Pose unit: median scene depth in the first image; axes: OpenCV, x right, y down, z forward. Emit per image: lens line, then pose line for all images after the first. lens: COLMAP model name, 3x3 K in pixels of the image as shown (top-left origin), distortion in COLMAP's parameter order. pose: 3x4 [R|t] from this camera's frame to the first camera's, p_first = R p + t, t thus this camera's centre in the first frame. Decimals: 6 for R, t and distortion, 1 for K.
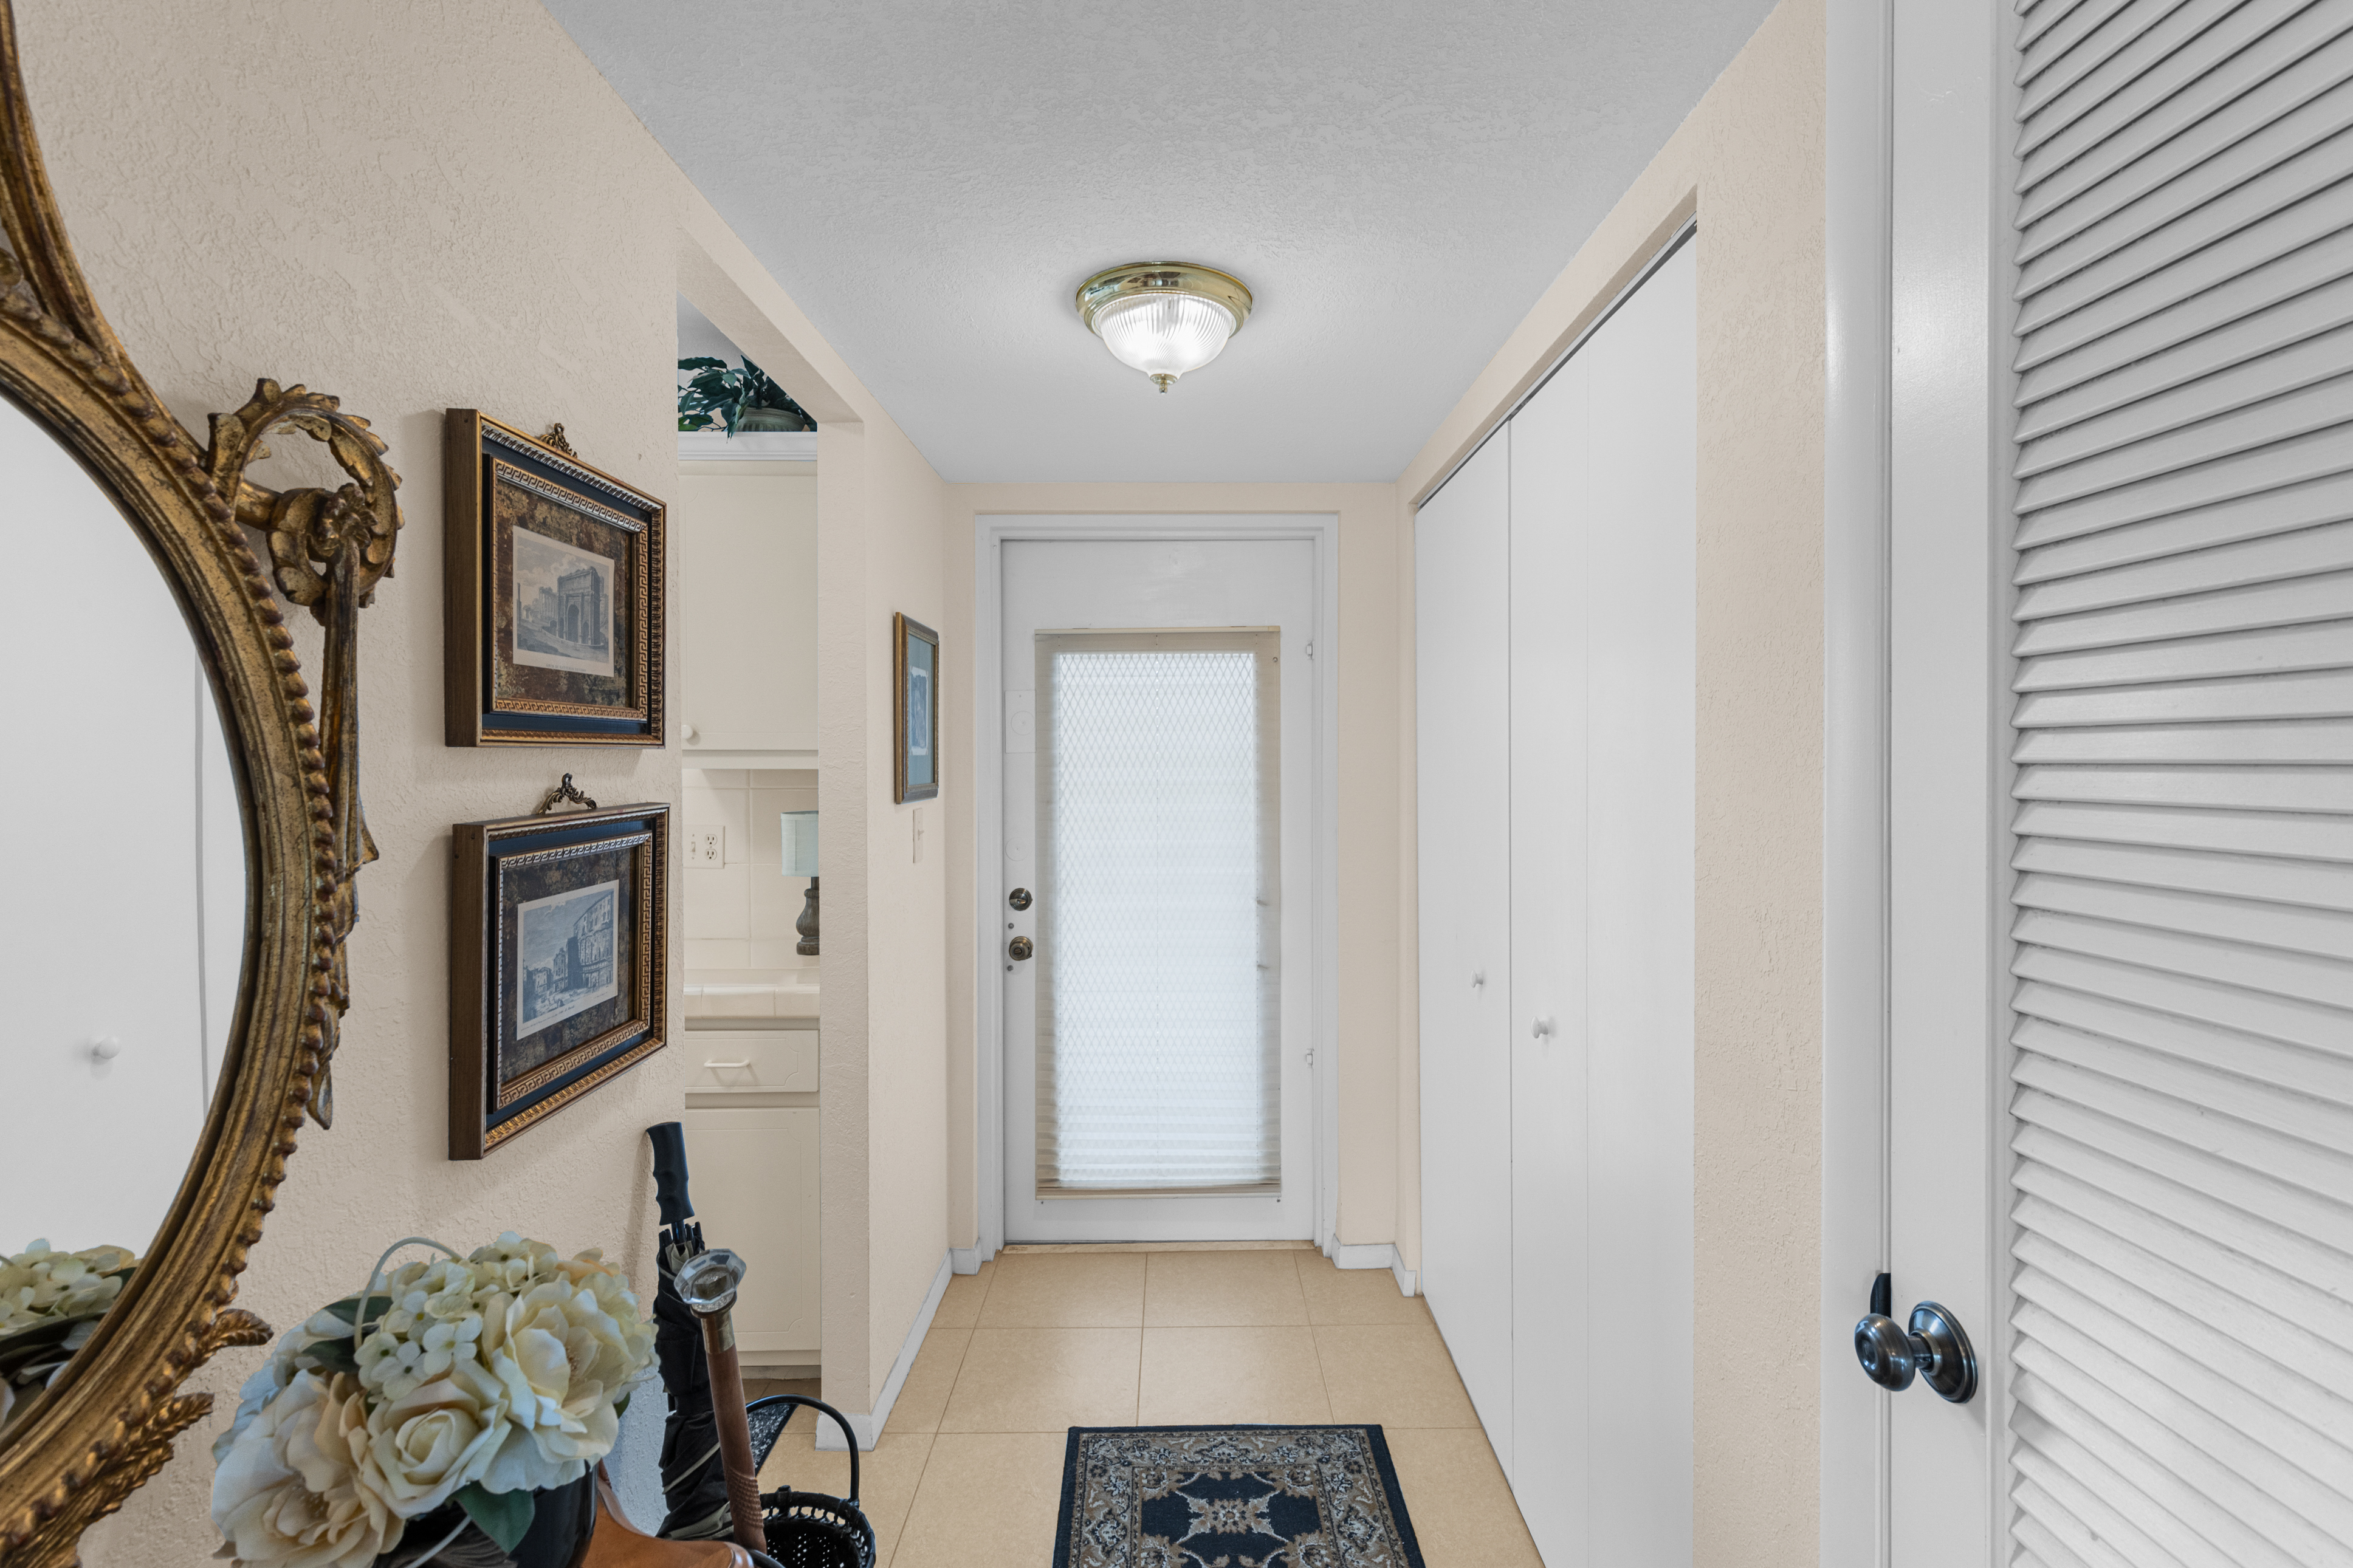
lens RADIAL K [[1058.6, 0, 1168.7], [0, 1058.6, 764.2], [0, 0, 1]] dist [0.002442, -0.001054]
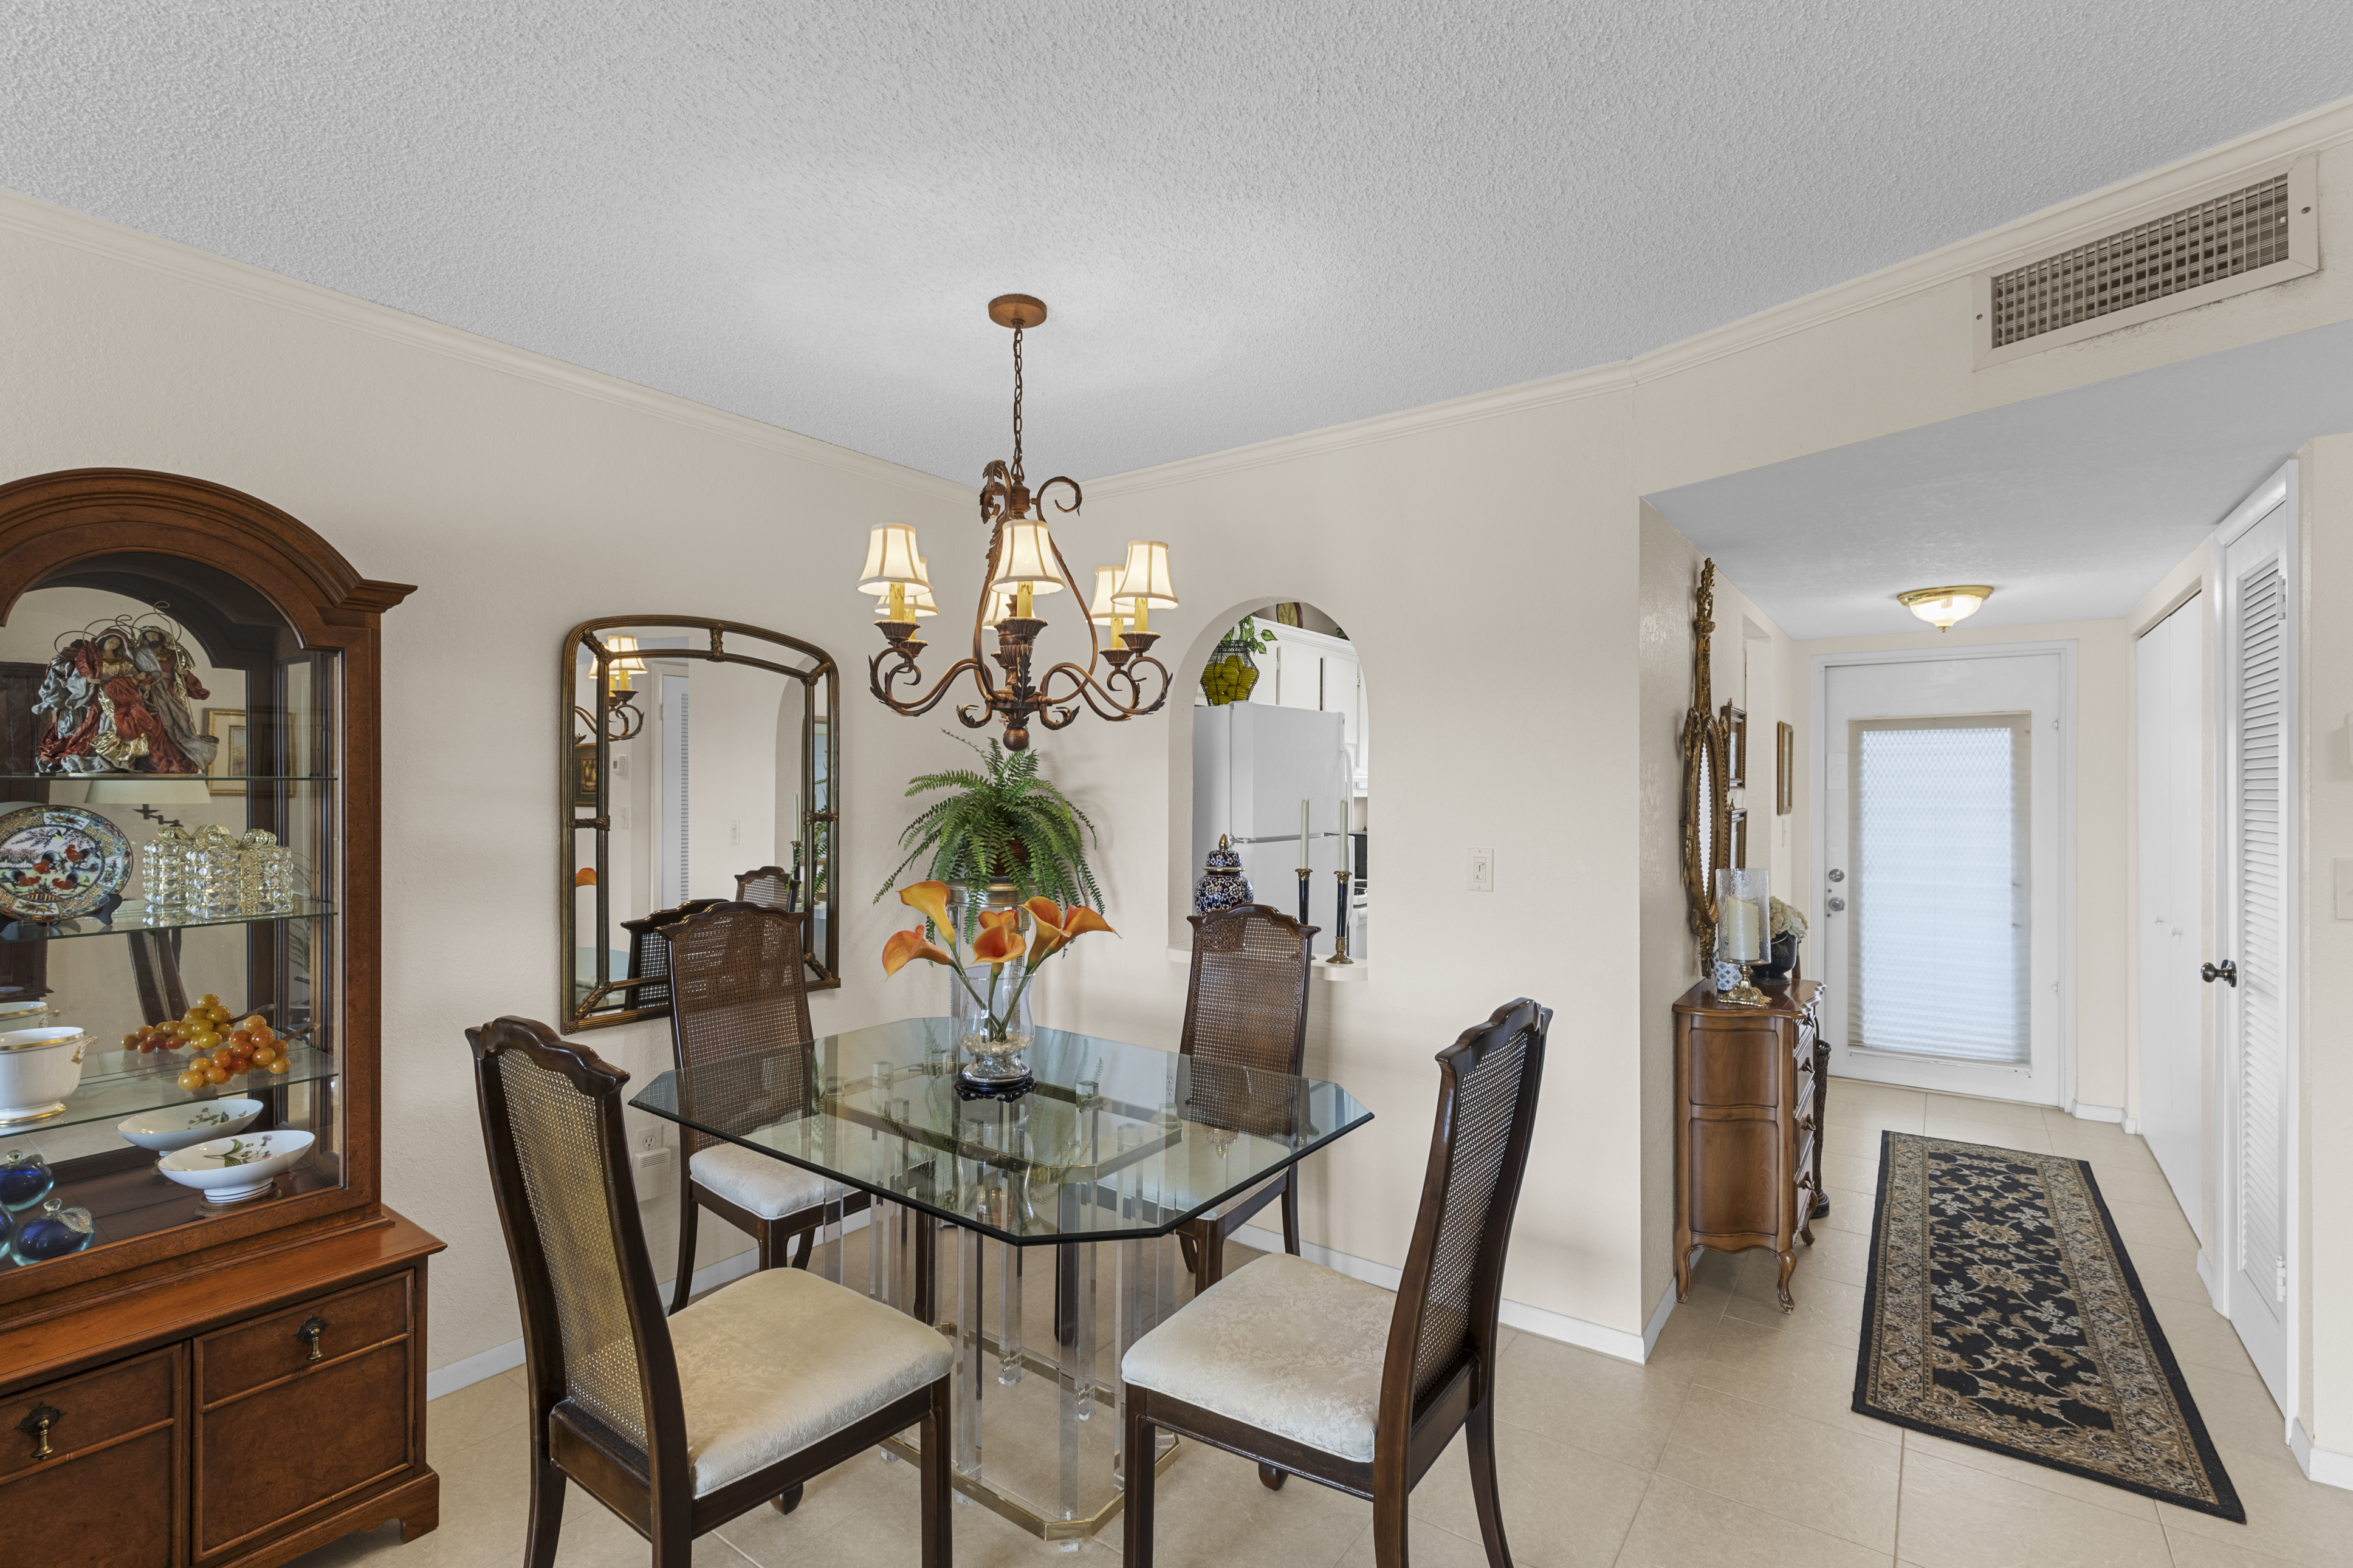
lens RADIAL K [[1061.8, 0, 1176.5], [0, 1061.8, 784.0], [0, 0, 1]] dist [0.003896, -0.000308]
pose [[0.813388, 0.002775, -0.581715, -0.008463], [-0.008300, 0.999942, -0.006835, 0.000231], [0.581662, 0.010388, 0.813364, -1.047329]]
